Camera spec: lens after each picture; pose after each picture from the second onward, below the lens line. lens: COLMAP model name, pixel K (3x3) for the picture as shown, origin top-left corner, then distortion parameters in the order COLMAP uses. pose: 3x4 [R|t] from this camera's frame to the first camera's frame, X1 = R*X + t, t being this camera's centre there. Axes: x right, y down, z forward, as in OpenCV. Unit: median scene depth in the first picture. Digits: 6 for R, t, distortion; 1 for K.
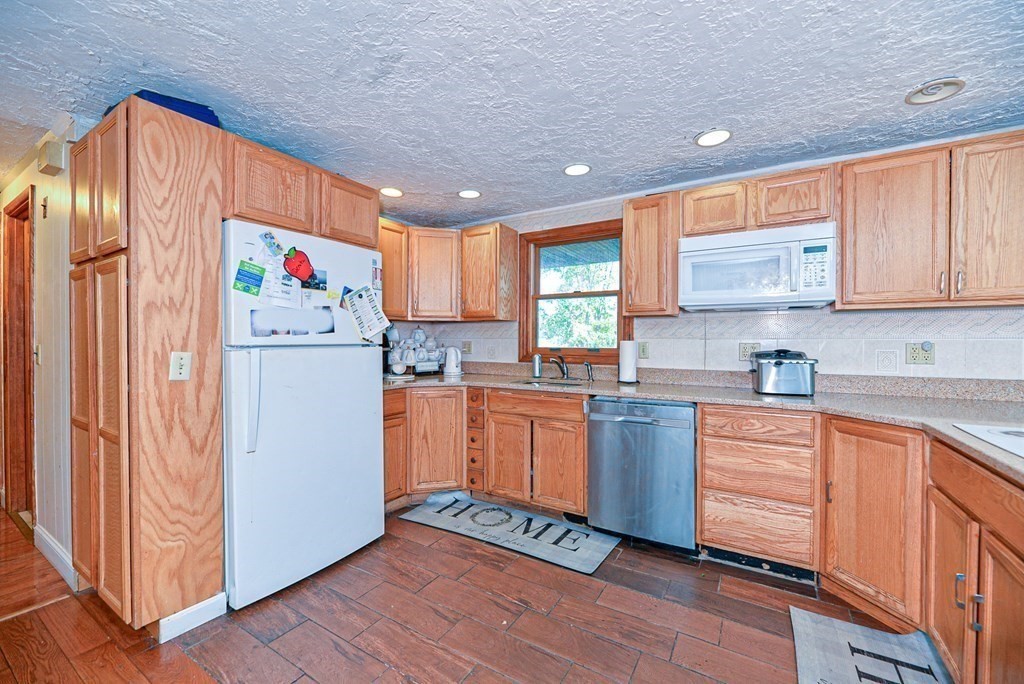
lens RADIAL K [[408.3, 0, 511.2], [0, 408.3, 342.4], [0, 0, 1]] dist [-0.005775, -0.000706]
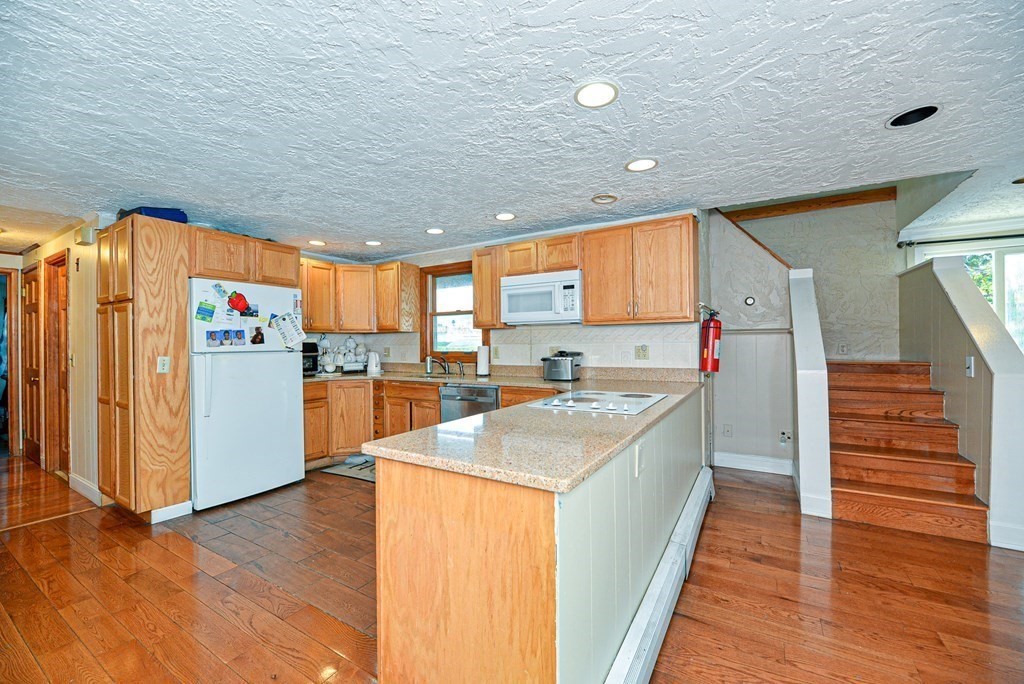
lens RADIAL K [[408.3, 0, 513.3], [0, 408.3, 342.4], [0, 0, 1]] dist [-0.005775, -0.000706]
pose [[0.999927, -0.011681, 0.003090, 0.510636], [0.011712, 0.999881, -0.010045, -0.001484], [-0.002973, 0.010081, 0.999945, -0.559014]]
